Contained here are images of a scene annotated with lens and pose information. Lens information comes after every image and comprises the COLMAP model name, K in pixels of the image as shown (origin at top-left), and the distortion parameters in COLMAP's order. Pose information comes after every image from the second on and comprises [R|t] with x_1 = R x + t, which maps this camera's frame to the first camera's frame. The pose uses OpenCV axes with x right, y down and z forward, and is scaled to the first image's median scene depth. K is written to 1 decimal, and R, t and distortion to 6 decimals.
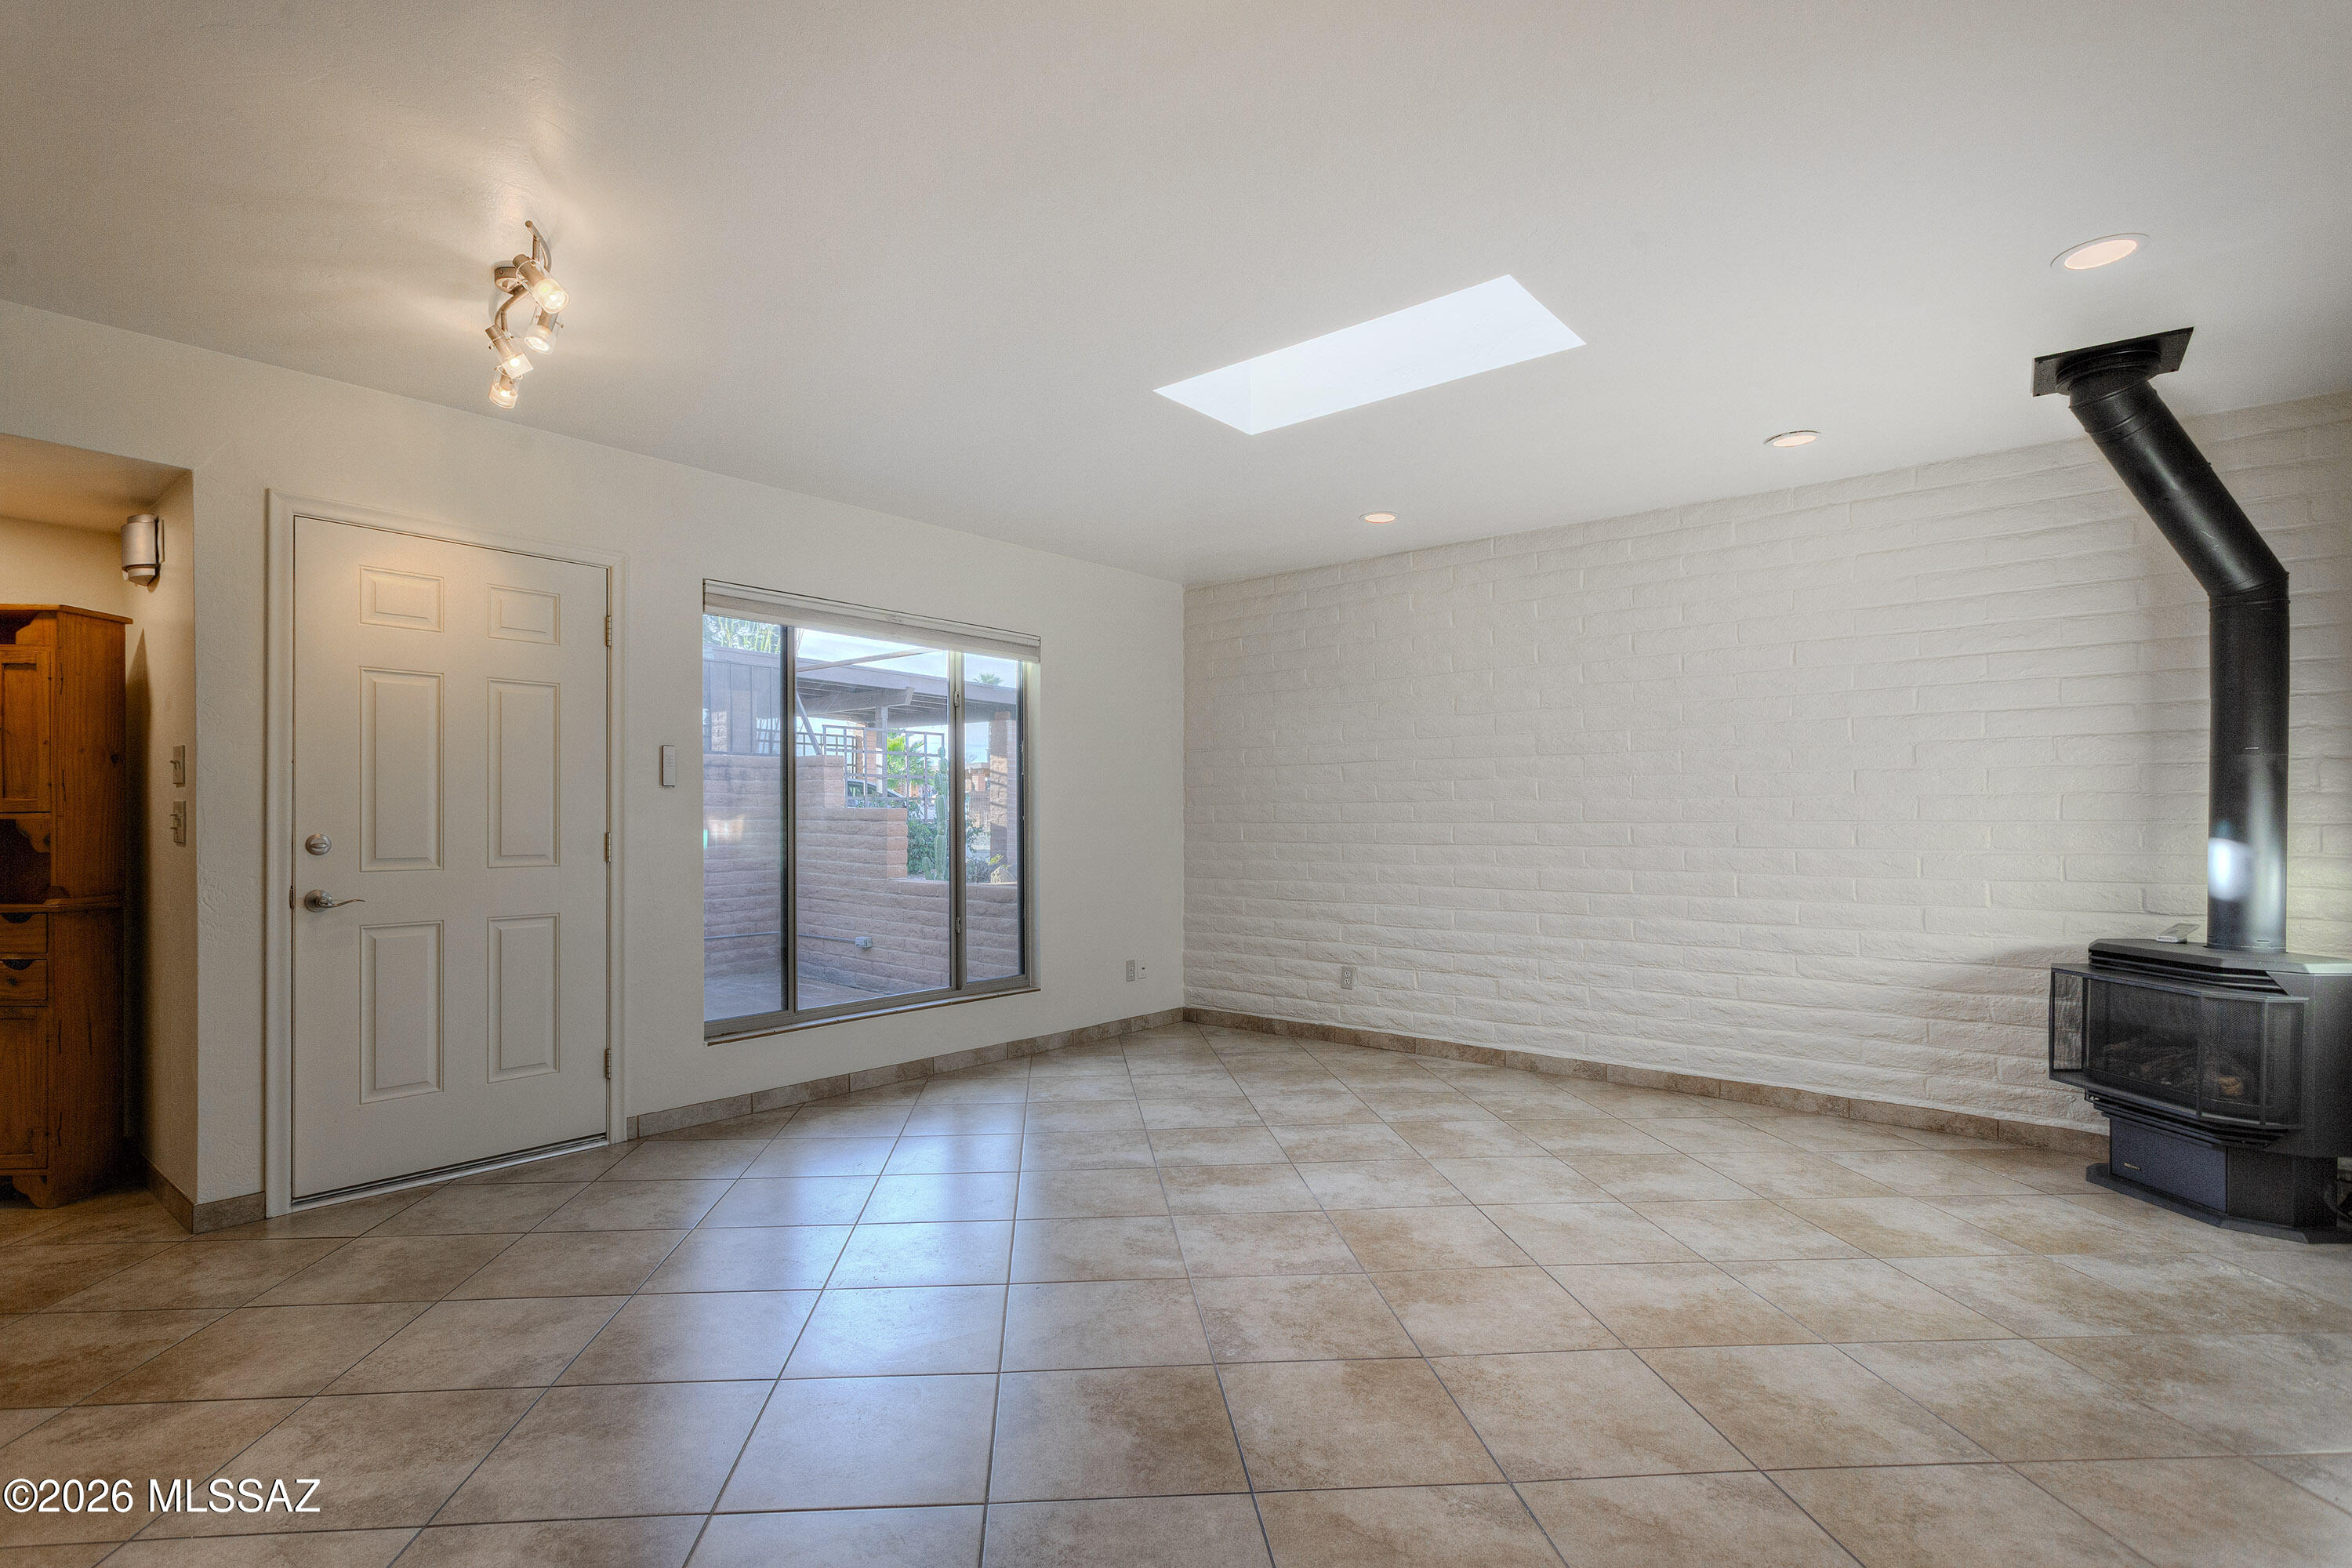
lens RADIAL K [[1125.1, 0, 1167.5], [0, 1125.1, 820.1], [0, 0, 1]] dist [-0.001500, 0.002662]
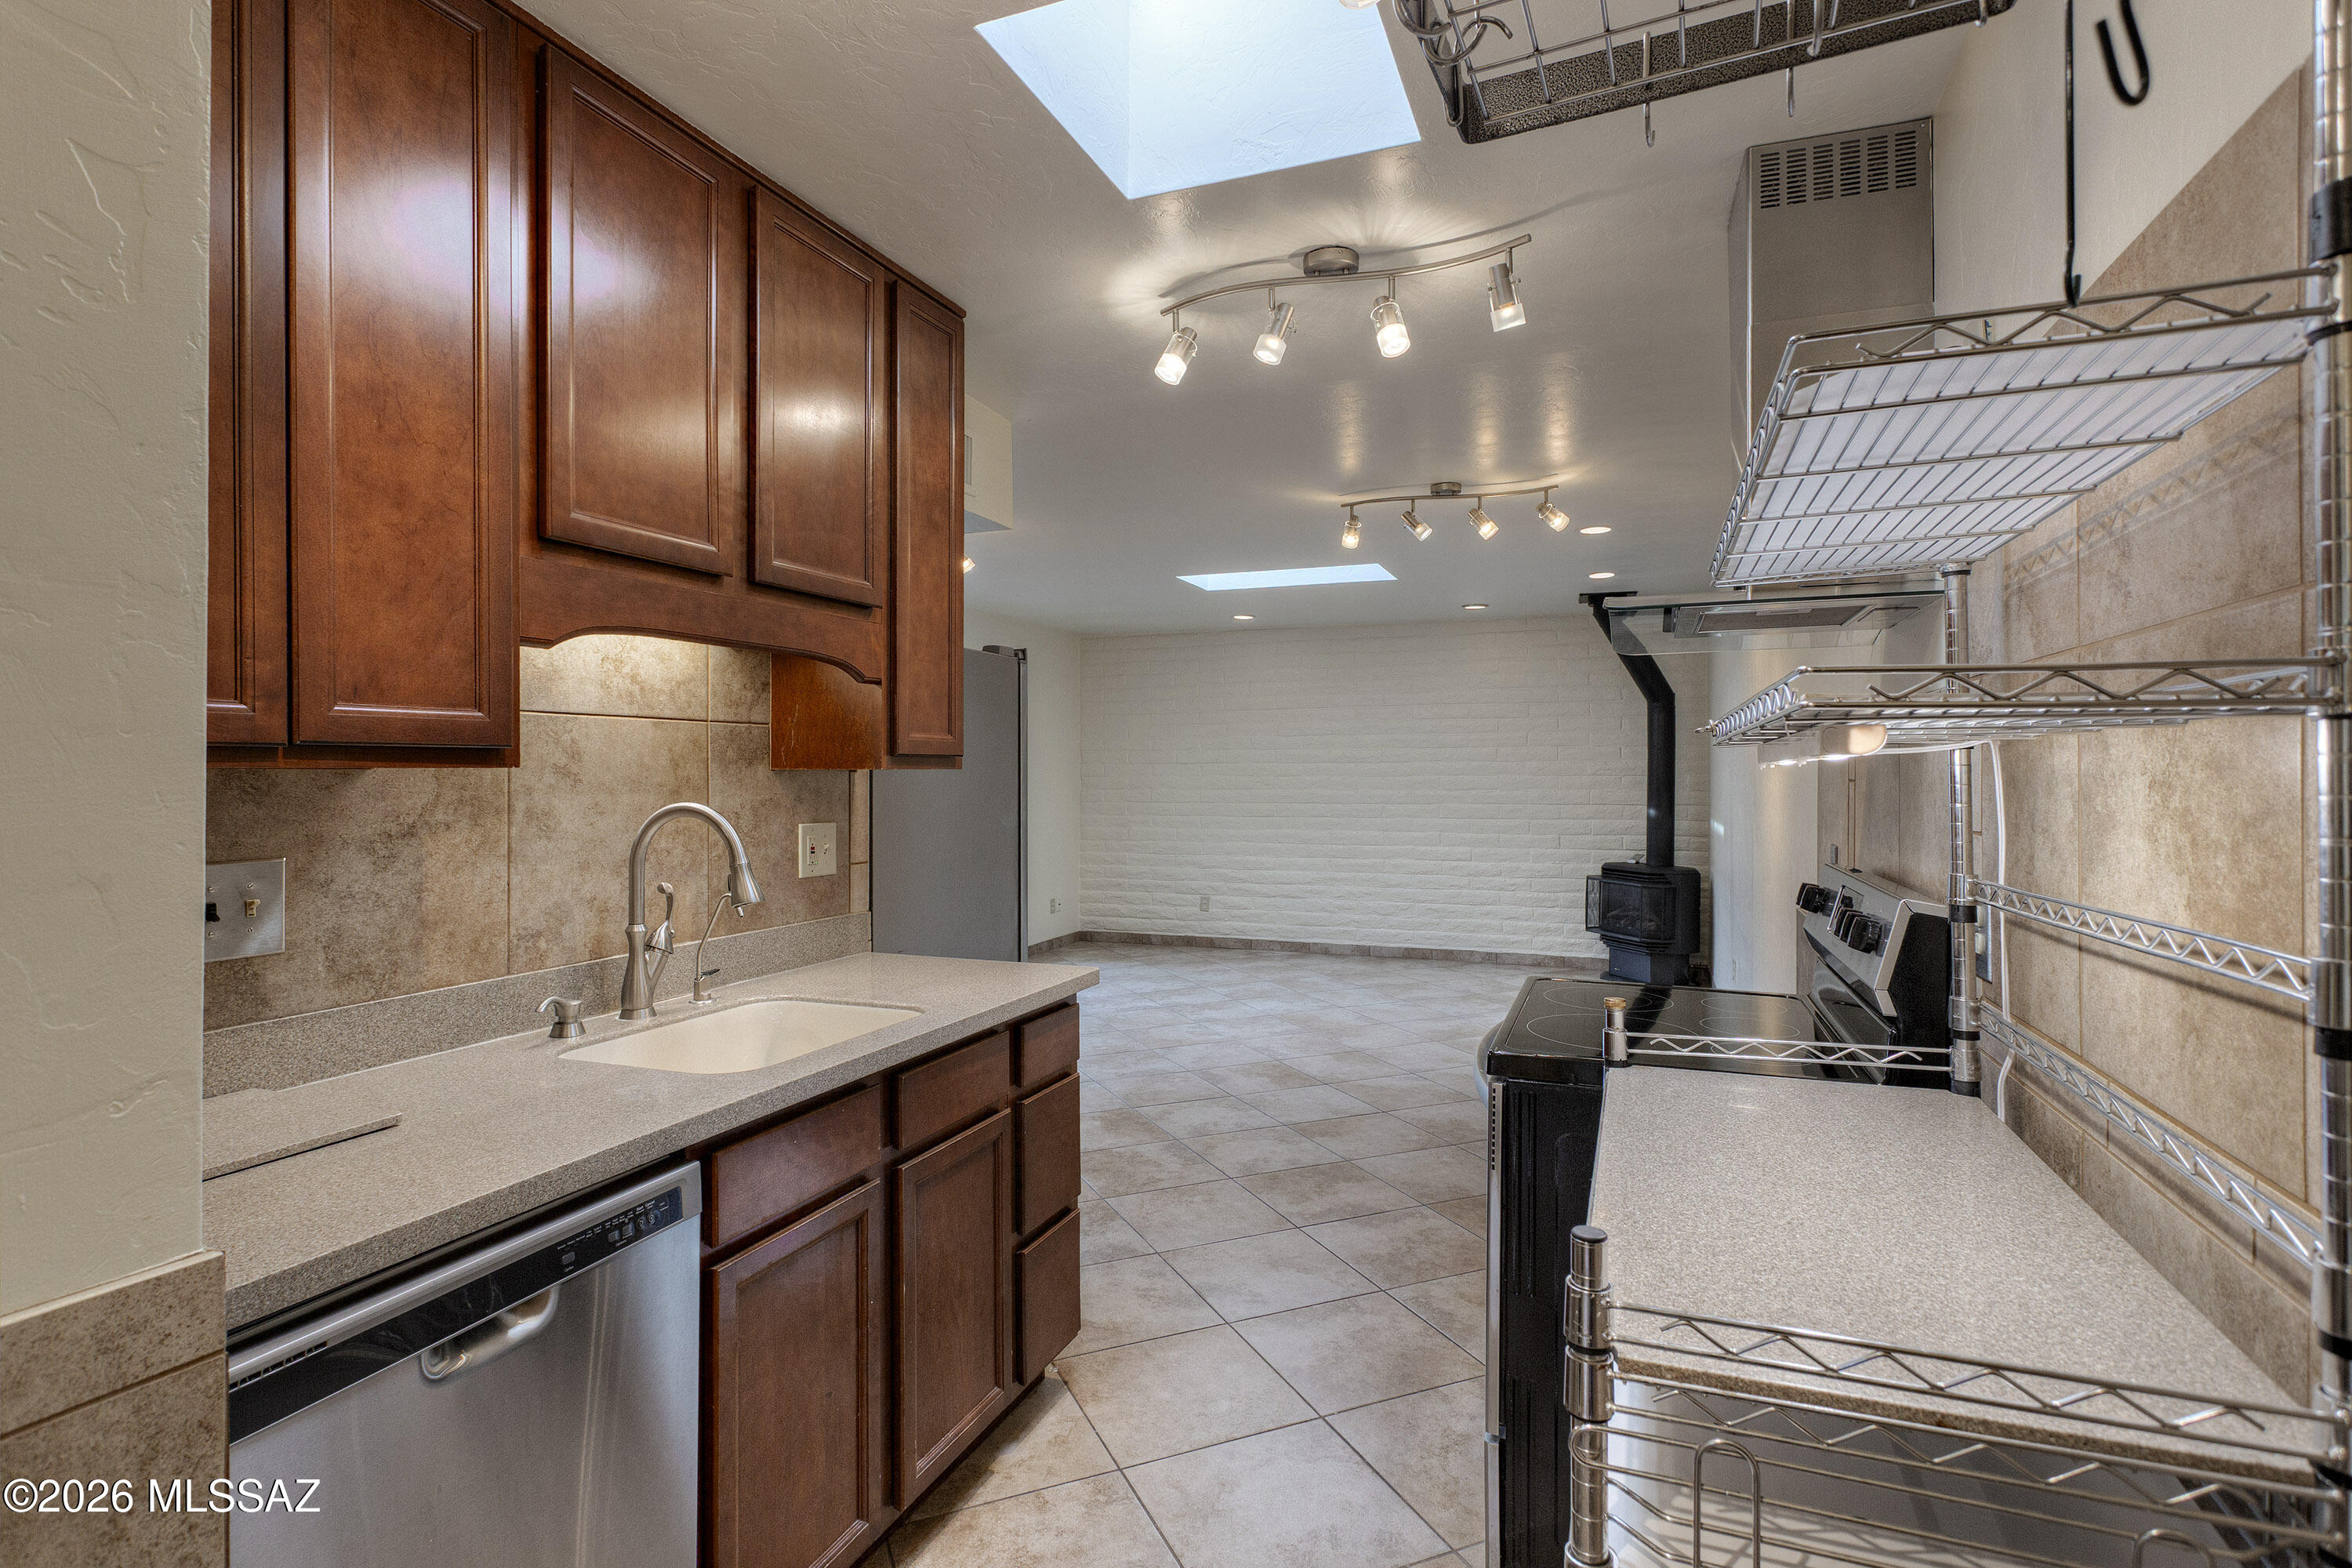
lens RADIAL K [[1125.1, 0, 1196.7], [0, 1125.1, 778.8], [0, 0, 1]] dist [-0.001500, 0.002662]
pose [[0.946666, -0.003037, 0.322202, -0.398280], [0.001726, 0.999989, 0.004355, -0.042885], [-0.322211, -0.003567, 0.946661, -0.518262]]
